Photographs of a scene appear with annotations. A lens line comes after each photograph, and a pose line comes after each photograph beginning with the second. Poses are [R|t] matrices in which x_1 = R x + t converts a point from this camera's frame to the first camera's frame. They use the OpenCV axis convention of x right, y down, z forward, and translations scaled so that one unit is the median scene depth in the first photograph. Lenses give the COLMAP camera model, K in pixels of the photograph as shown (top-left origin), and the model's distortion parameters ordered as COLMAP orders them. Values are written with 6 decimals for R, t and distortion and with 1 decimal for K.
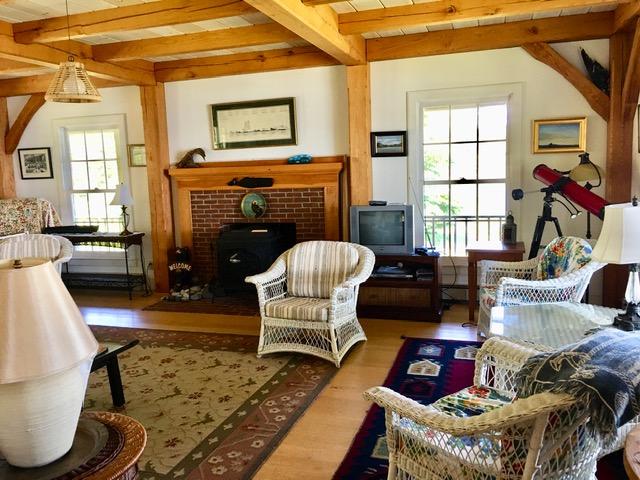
lens RADIAL K [[548.3, 0, 320.0], [0, 548.3, 240.0], [0, 0, 1]] dist [0.092427, -0.175412]
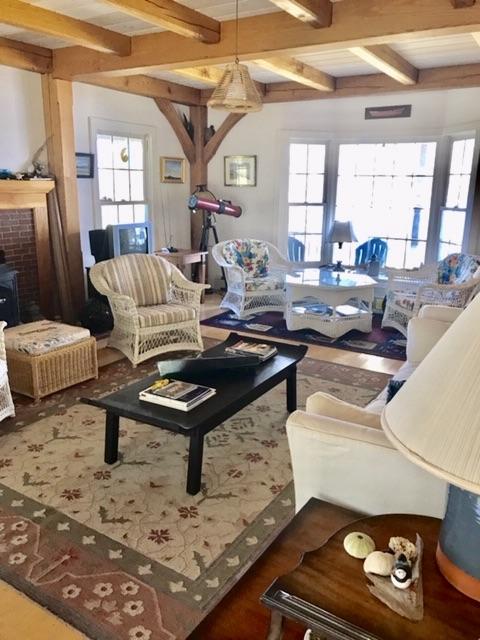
lens RADIAL K [[519.8, 0, 240.0], [0, 519.8, 320.0], [0, 0, 1]] dist [0.032421, 0.001303]
pose [[0.238104, -0.204823, 0.949397, -0.906402], [0.120368, 0.976197, 0.180418, -0.035166], [-0.963752, 0.071319, 0.257090, 0.538984]]
